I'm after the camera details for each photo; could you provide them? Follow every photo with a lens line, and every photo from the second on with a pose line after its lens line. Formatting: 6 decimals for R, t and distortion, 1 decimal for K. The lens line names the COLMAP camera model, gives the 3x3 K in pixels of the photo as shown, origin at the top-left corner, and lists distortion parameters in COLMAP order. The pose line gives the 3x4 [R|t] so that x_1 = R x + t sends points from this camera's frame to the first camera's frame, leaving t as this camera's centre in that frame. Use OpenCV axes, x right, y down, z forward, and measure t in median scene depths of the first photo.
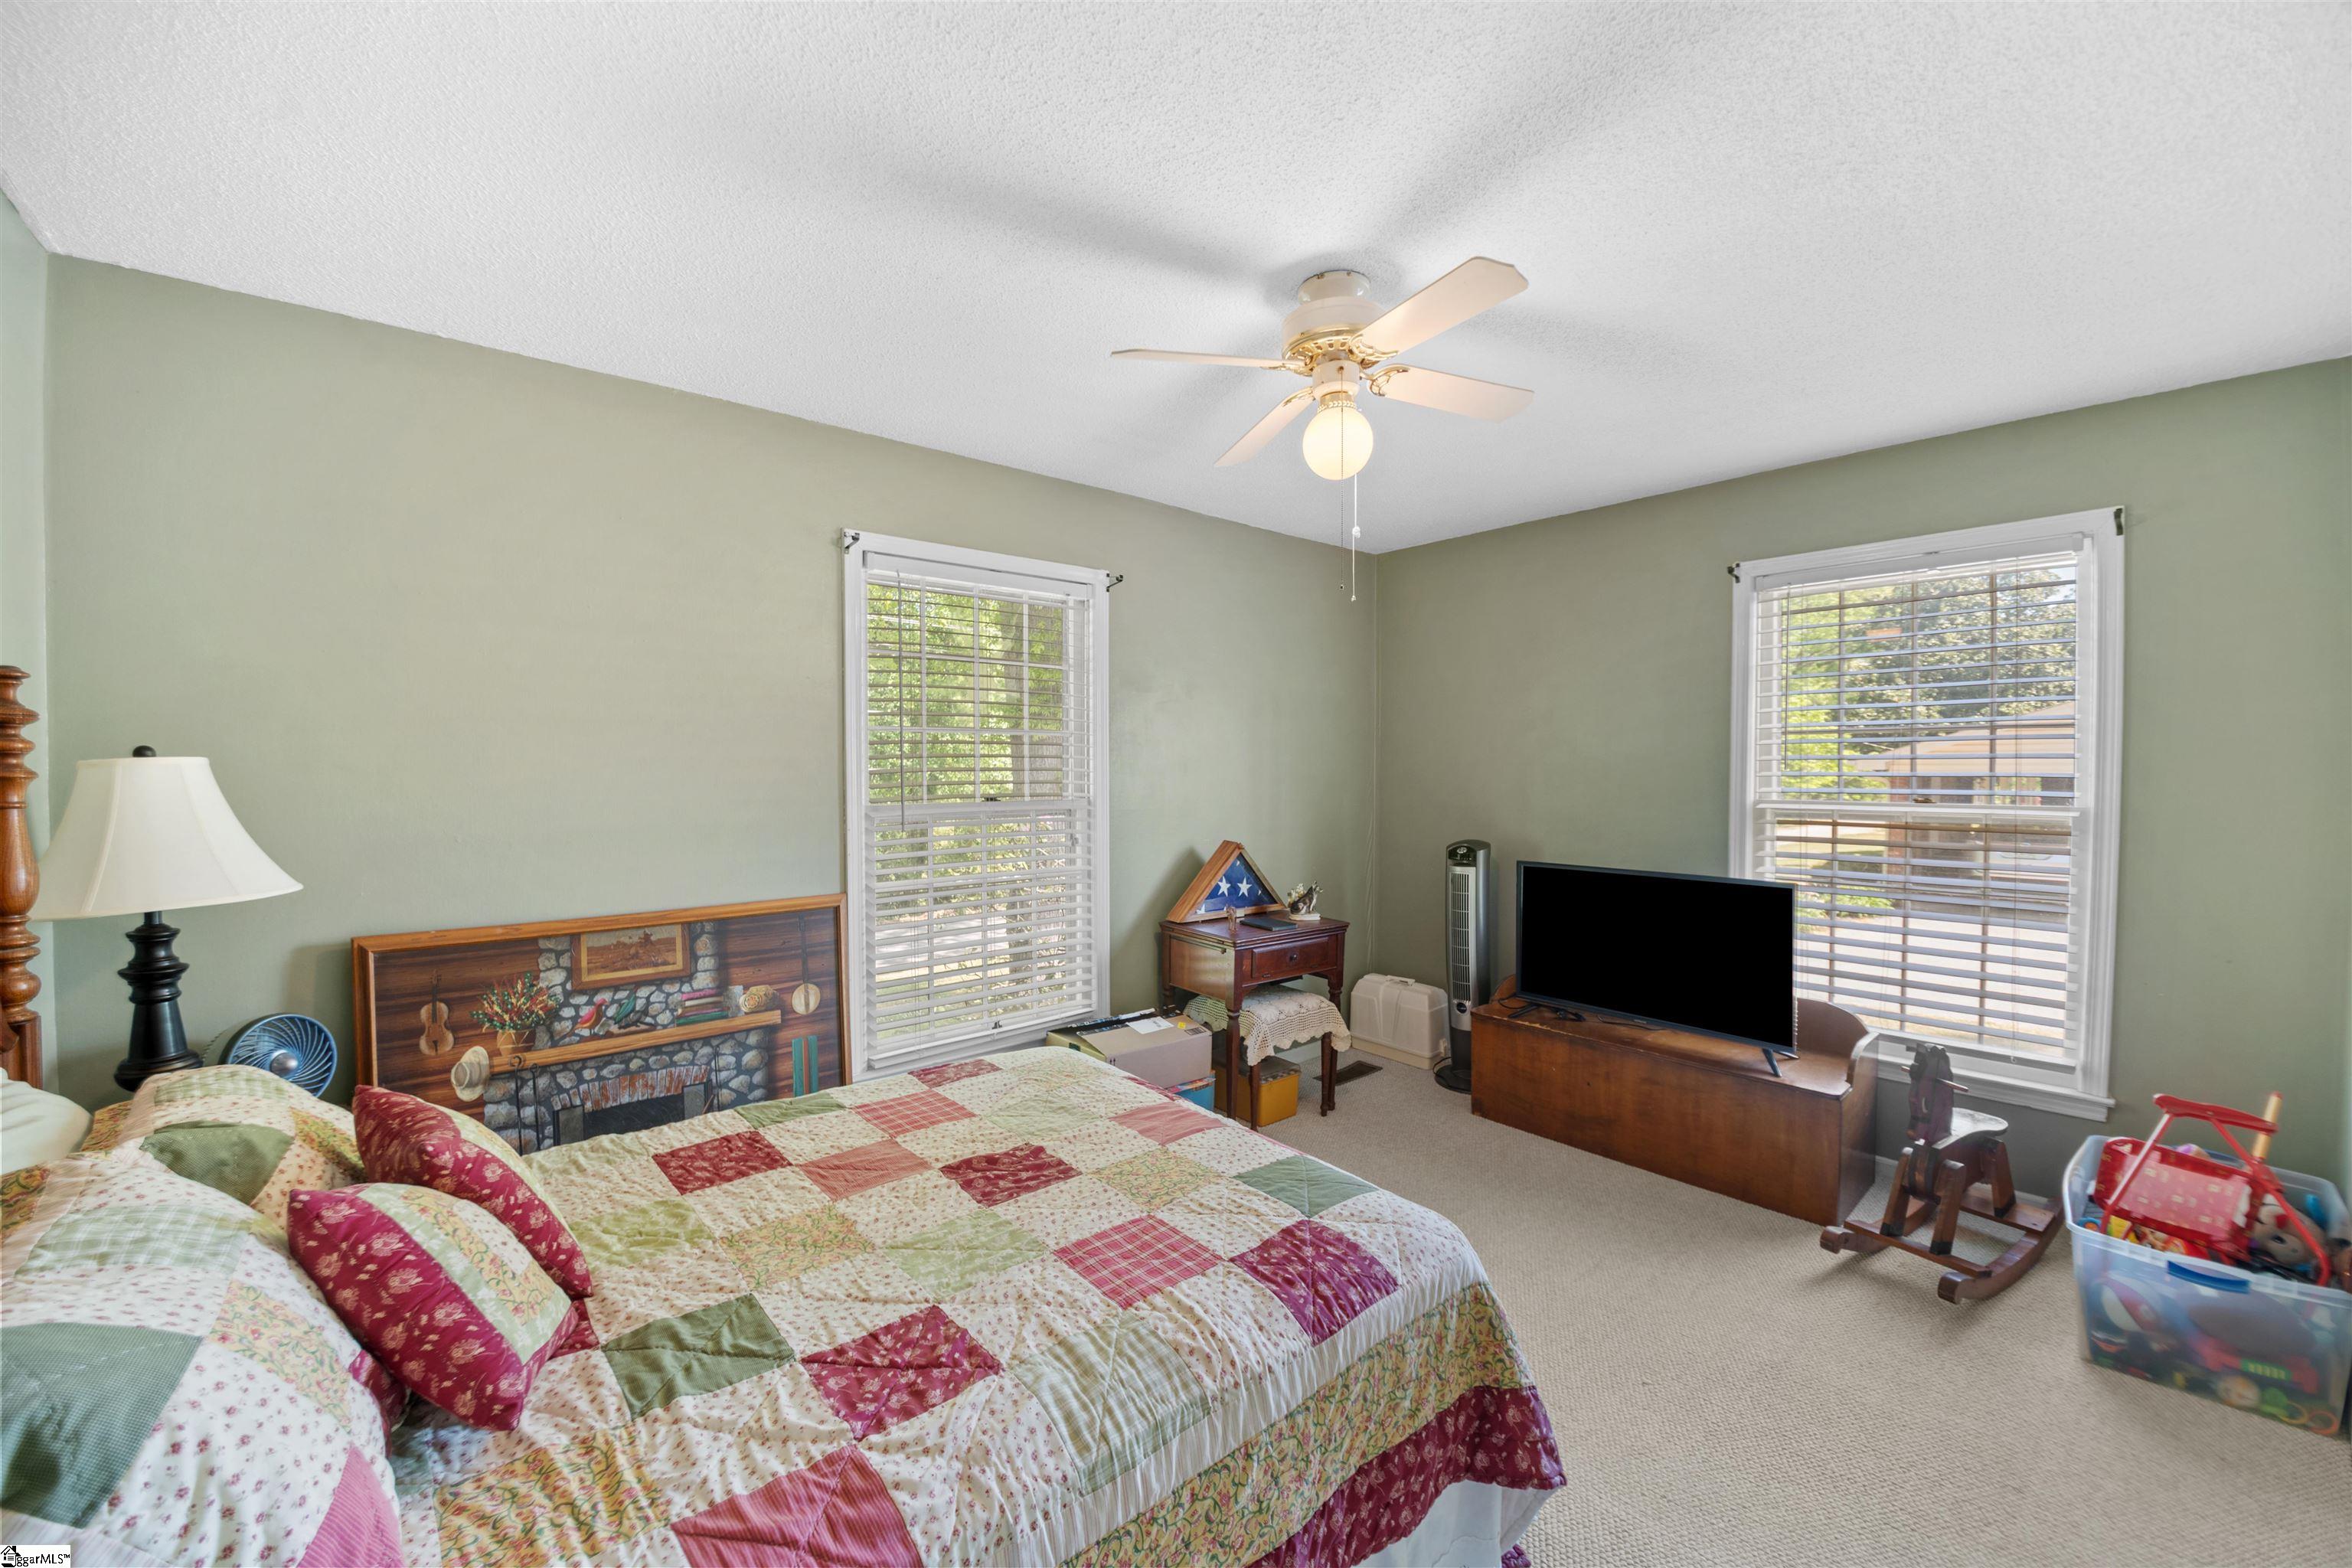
lens RADIAL K [[941.0, 0, 1176.0], [0, 941.0, 784.0], [0, 0, 1]] dist [0.024773, -0.020059]
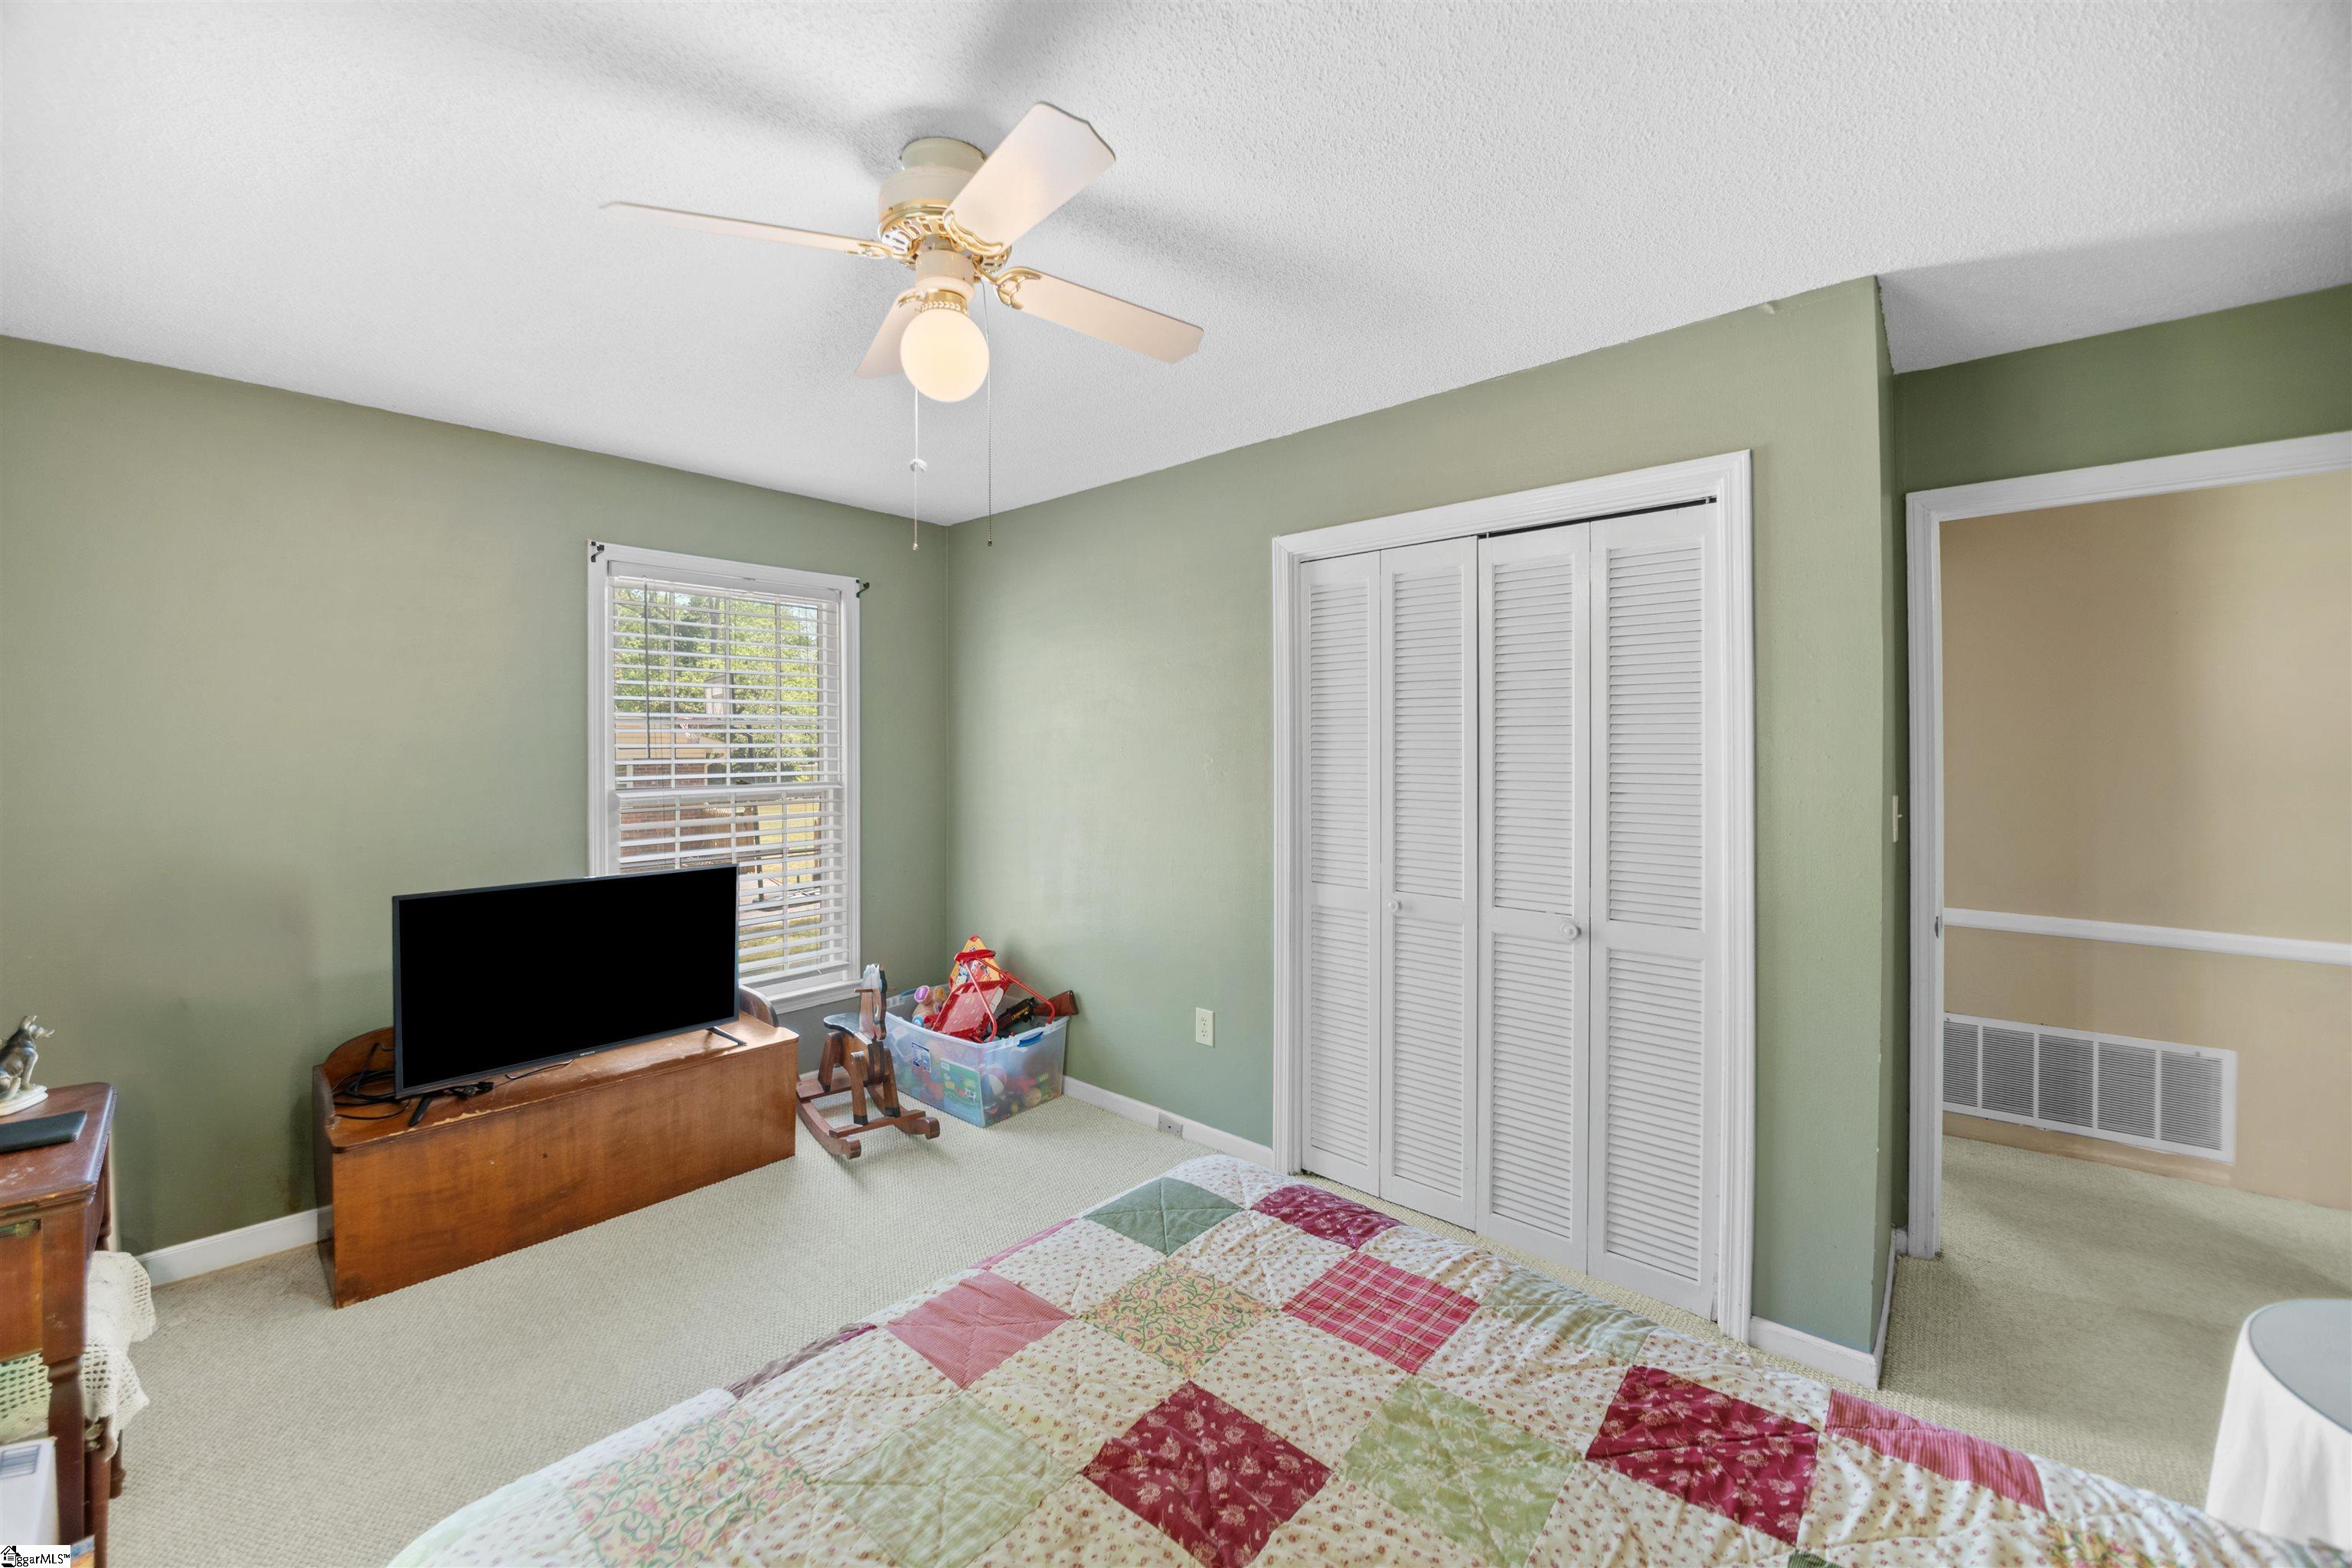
lens RADIAL K [[898.1, 0, 1165.3], [0, 898.1, 750.0], [0, 0, 1]] dist [-0.030385, -0.000088]
pose [[-0.131850, 0.001720, 0.991268, -0.819074], [0.027590, 0.999617, 0.001936, -0.023891], [-0.990886, 0.027605, -0.131847, 1.276422]]
